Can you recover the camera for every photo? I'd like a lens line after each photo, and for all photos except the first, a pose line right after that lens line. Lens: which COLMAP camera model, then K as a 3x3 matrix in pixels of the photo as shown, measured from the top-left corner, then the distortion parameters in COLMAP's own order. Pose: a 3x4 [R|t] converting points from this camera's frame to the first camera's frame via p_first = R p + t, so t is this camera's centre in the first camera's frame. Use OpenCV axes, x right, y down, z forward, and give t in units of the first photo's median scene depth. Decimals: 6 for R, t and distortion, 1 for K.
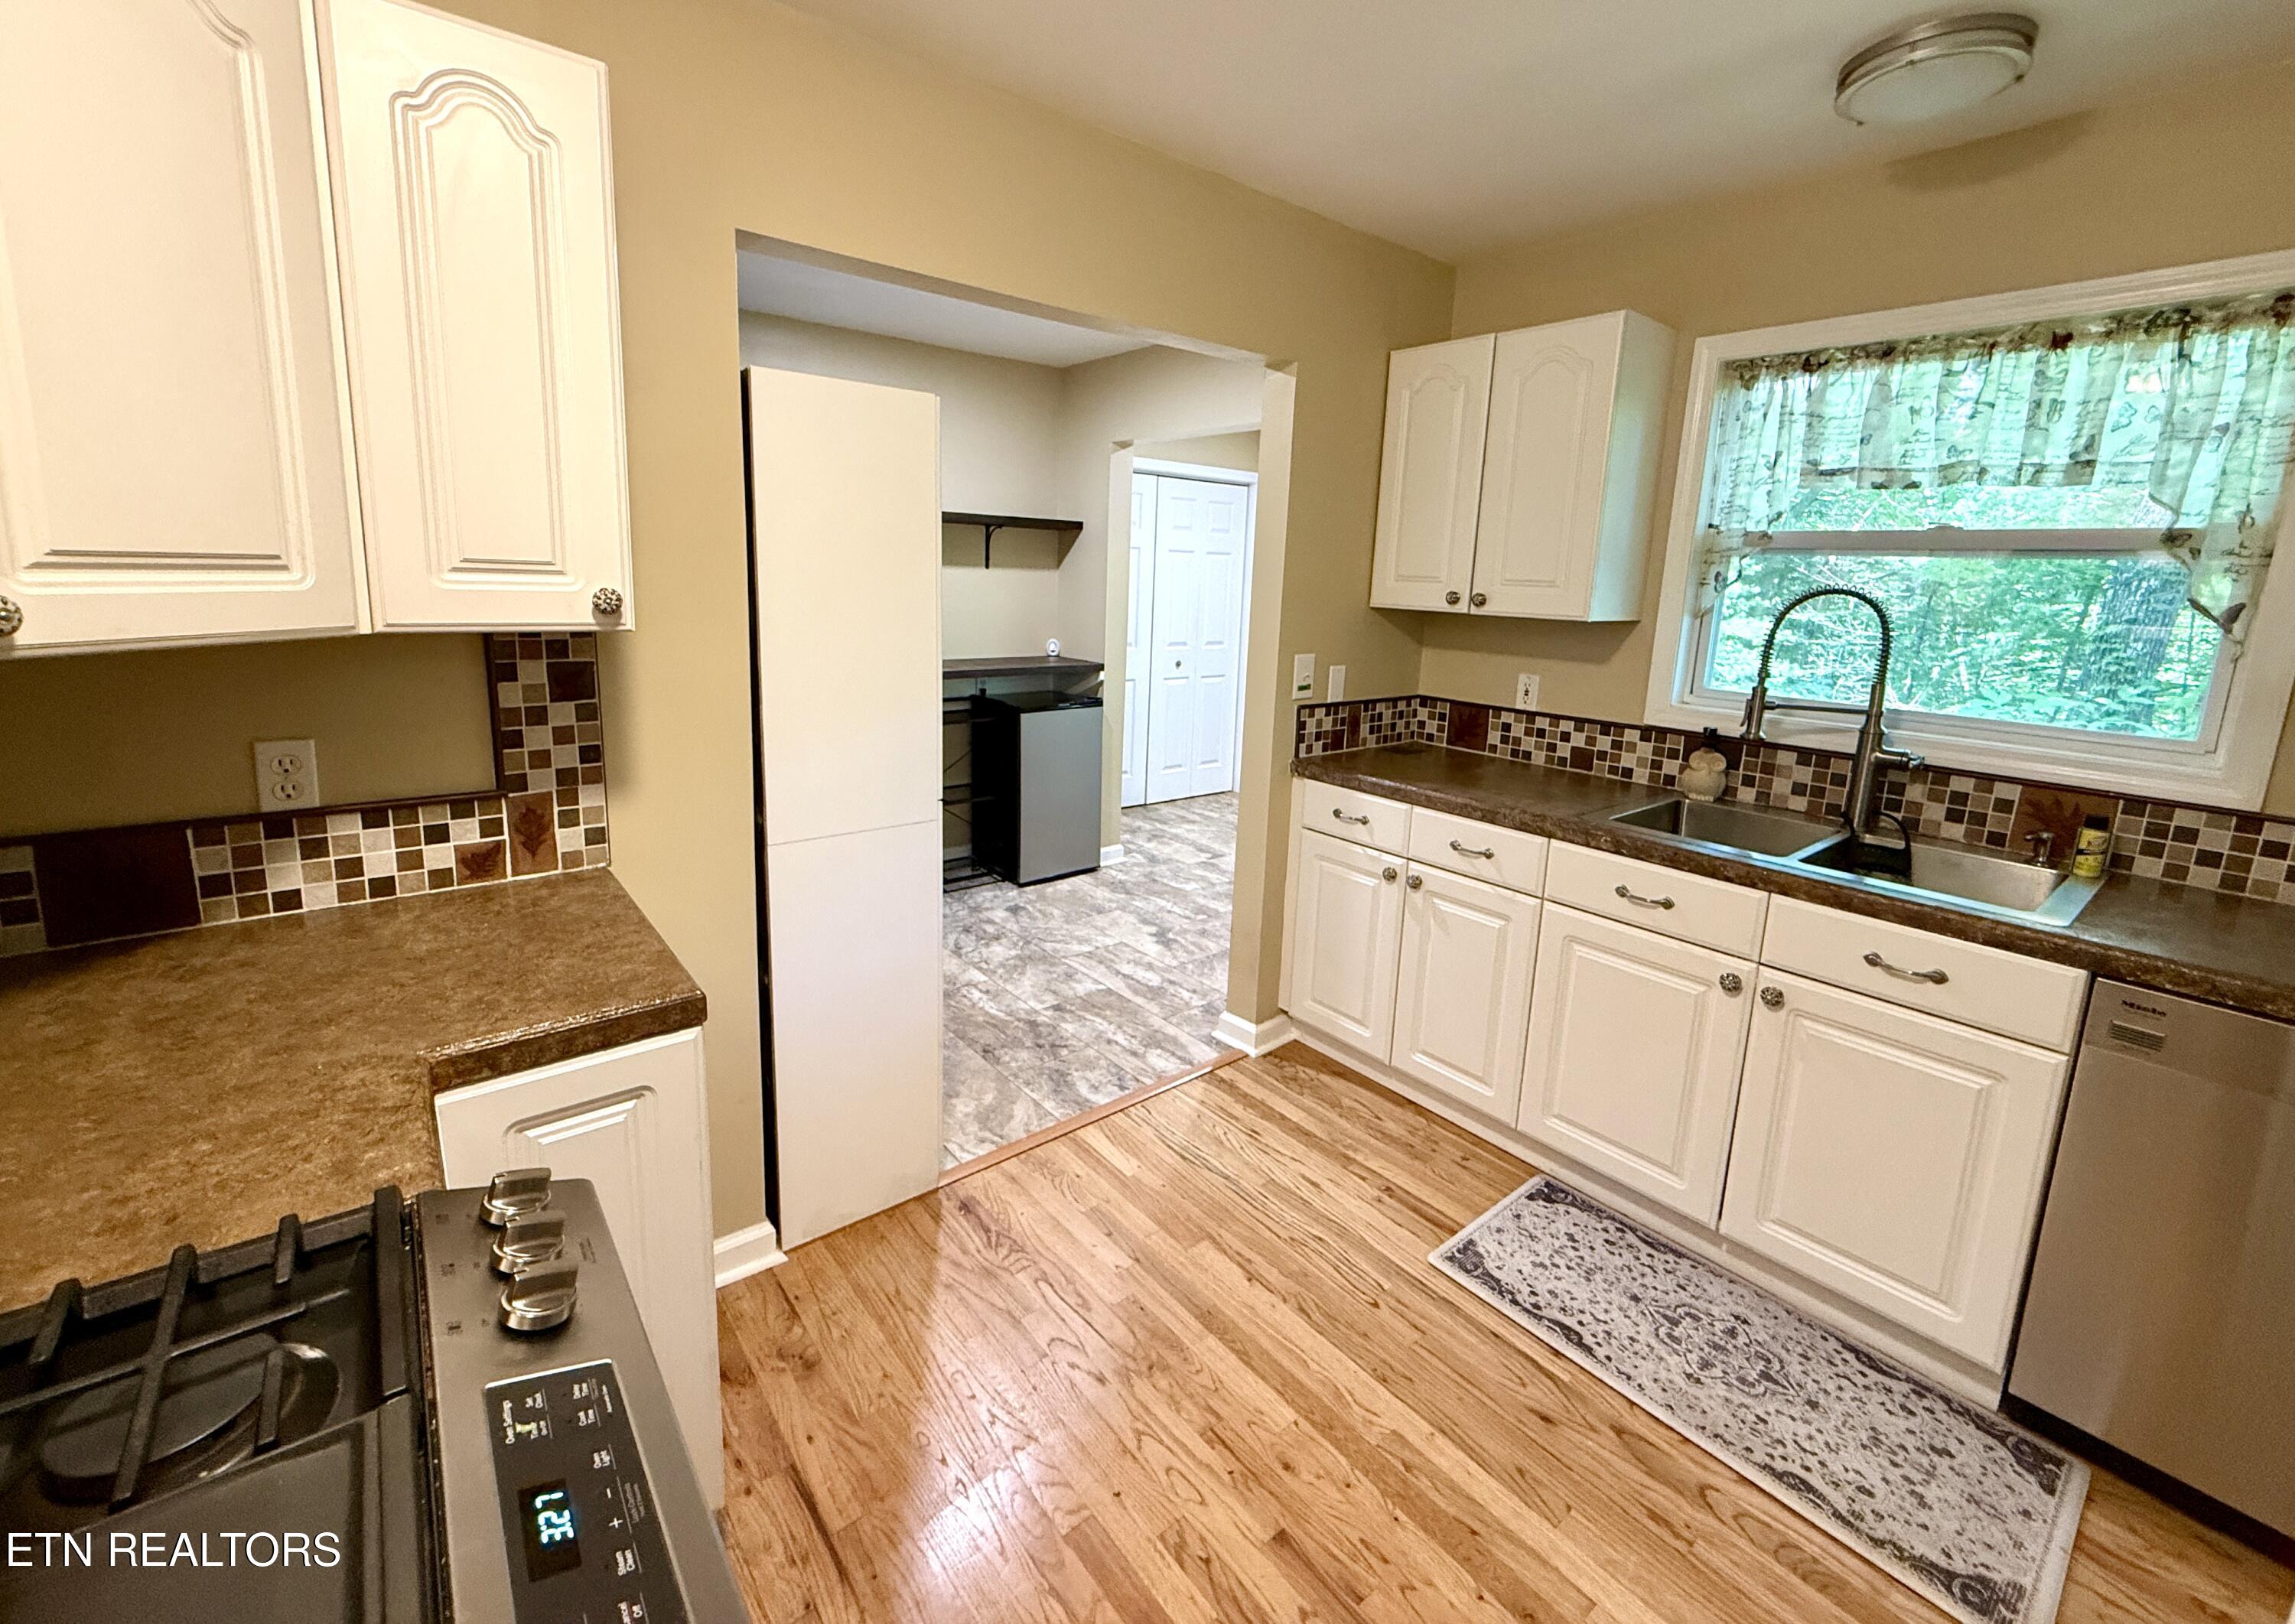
lens RADIAL K [[929.9, 0, 1139.5], [0, 929.9, 805.0], [0, 0, 1]] dist [-0.000356, -0.000002]
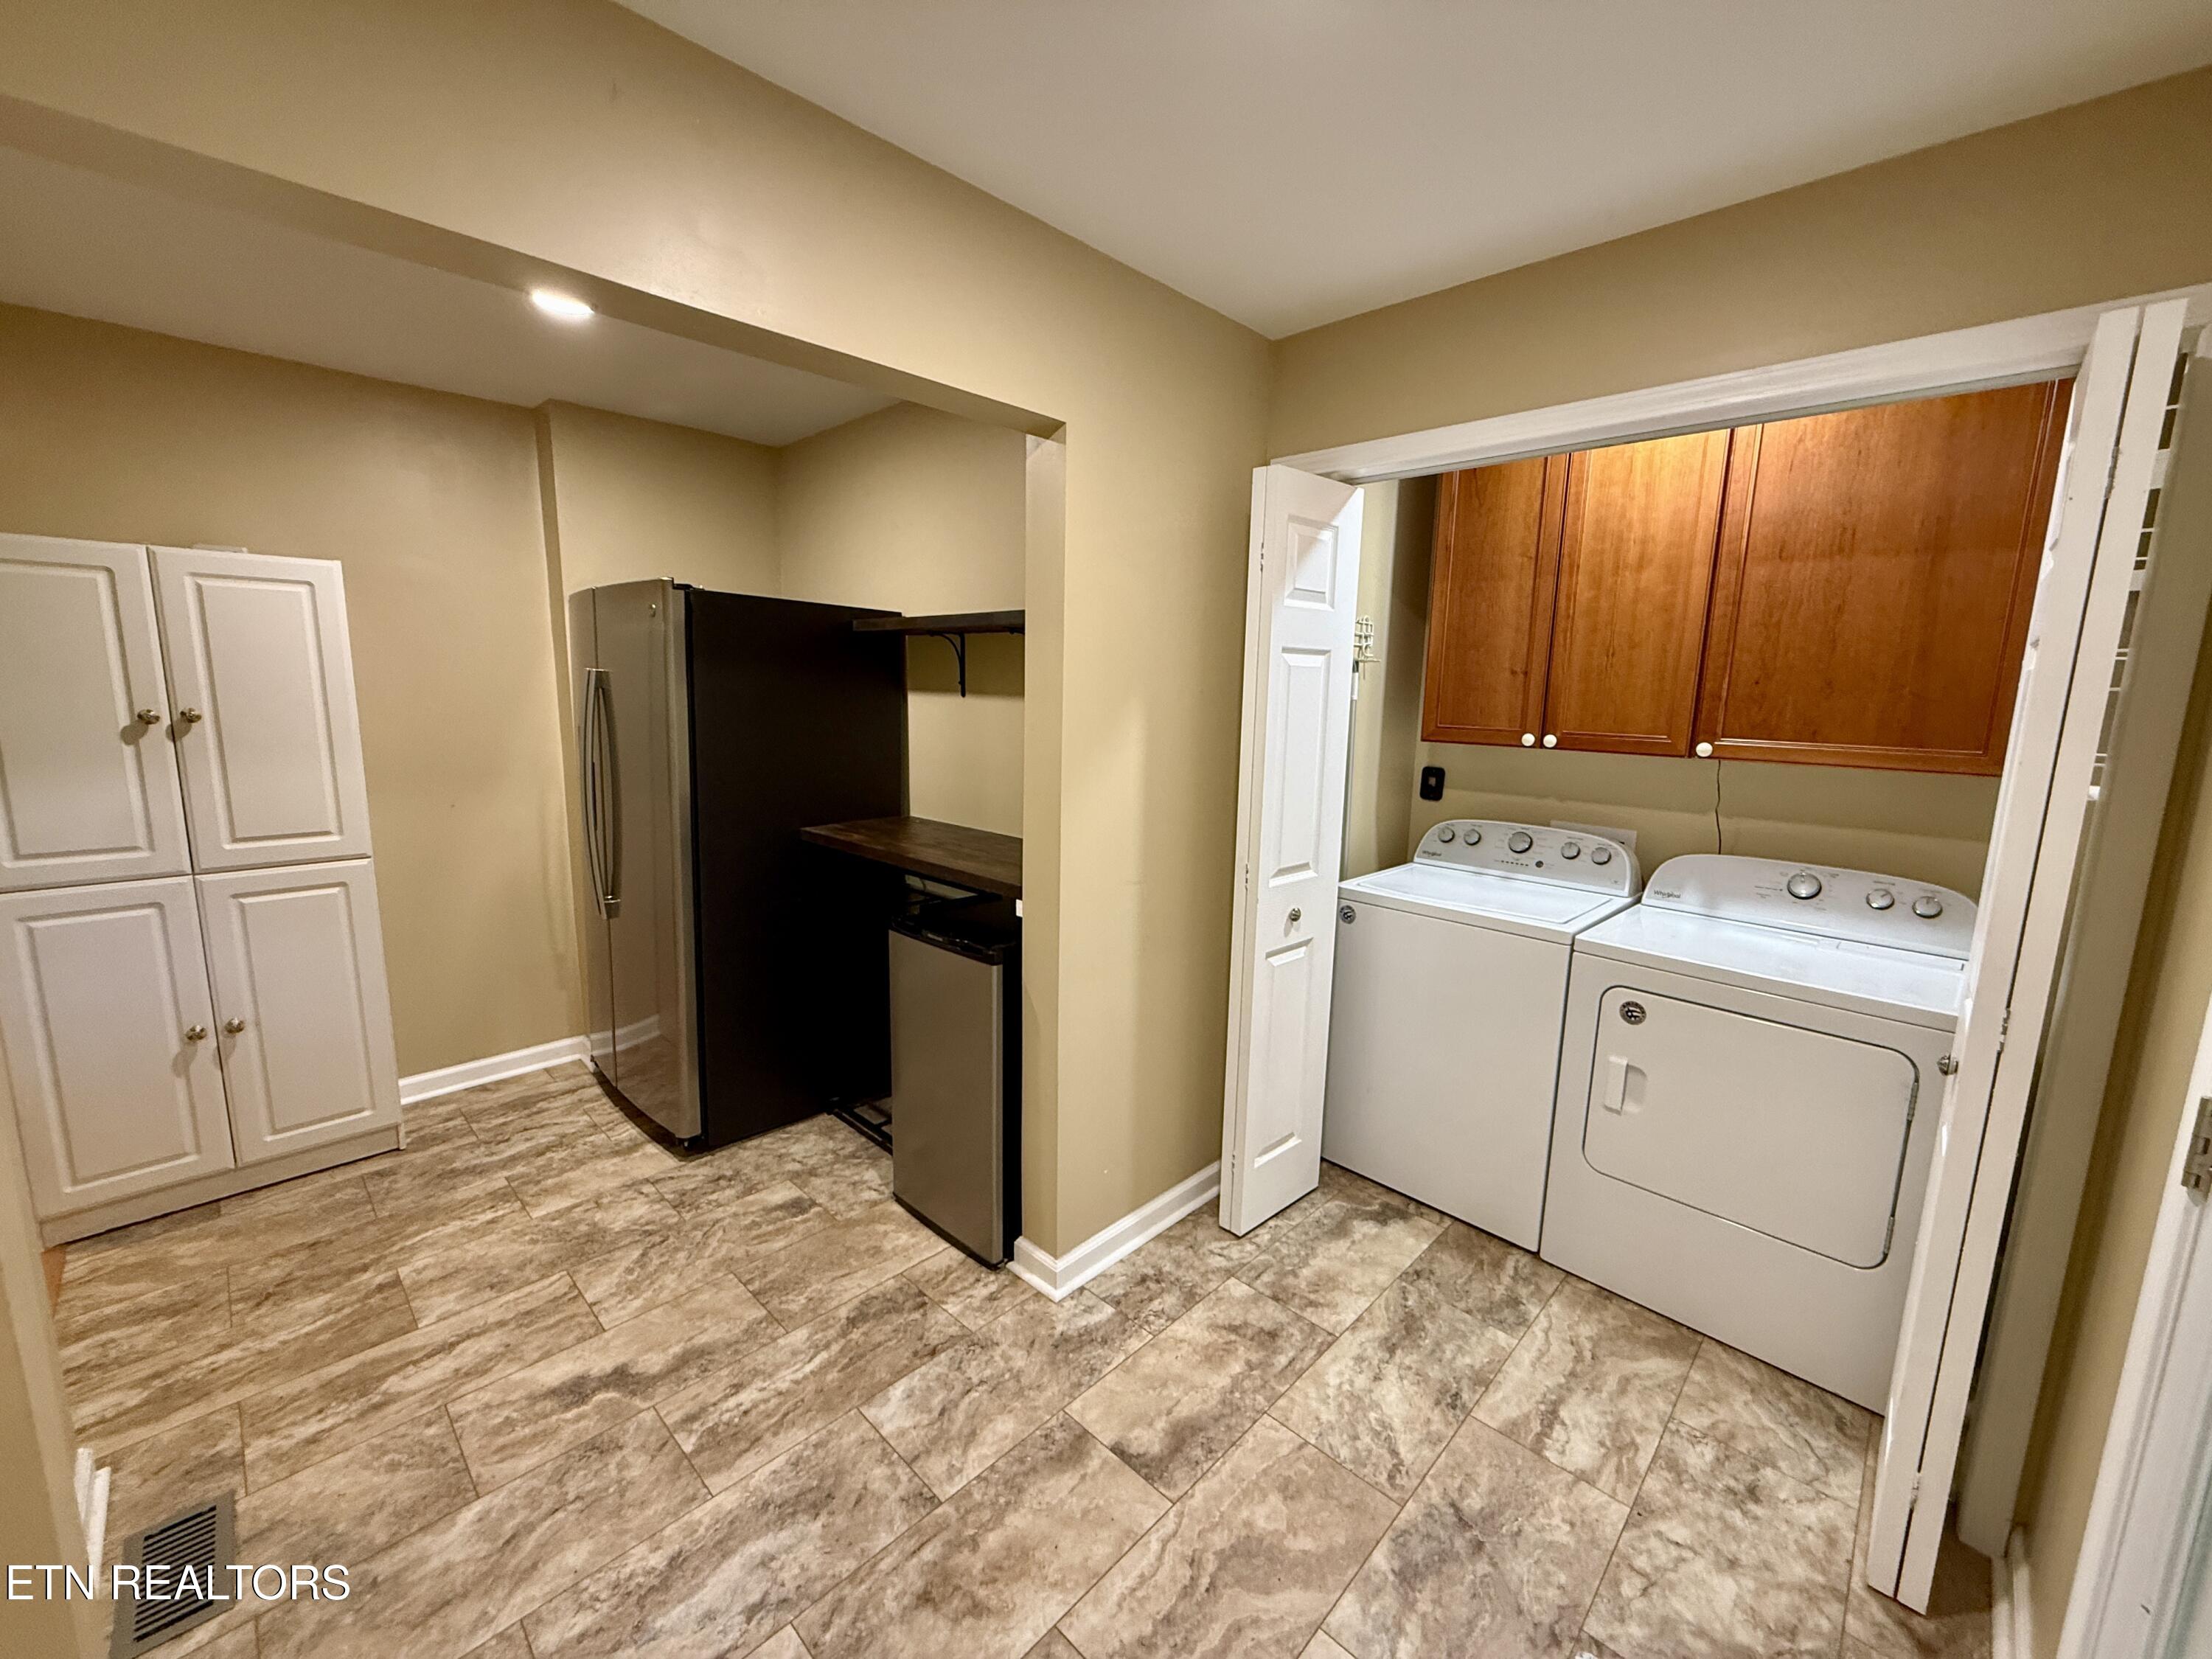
lens RADIAL K [[897.7, 0, 1097.8], [0, 897.7, 831.7], [0, 0, 1]] dist [-0.001305, 0.000116]
pose [[0.114389, 0.134193, -0.984331, 0.549605], [-0.262076, 0.959811, 0.100394, -0.299211], [0.958244, 0.246486, 0.144961, 1.206511]]
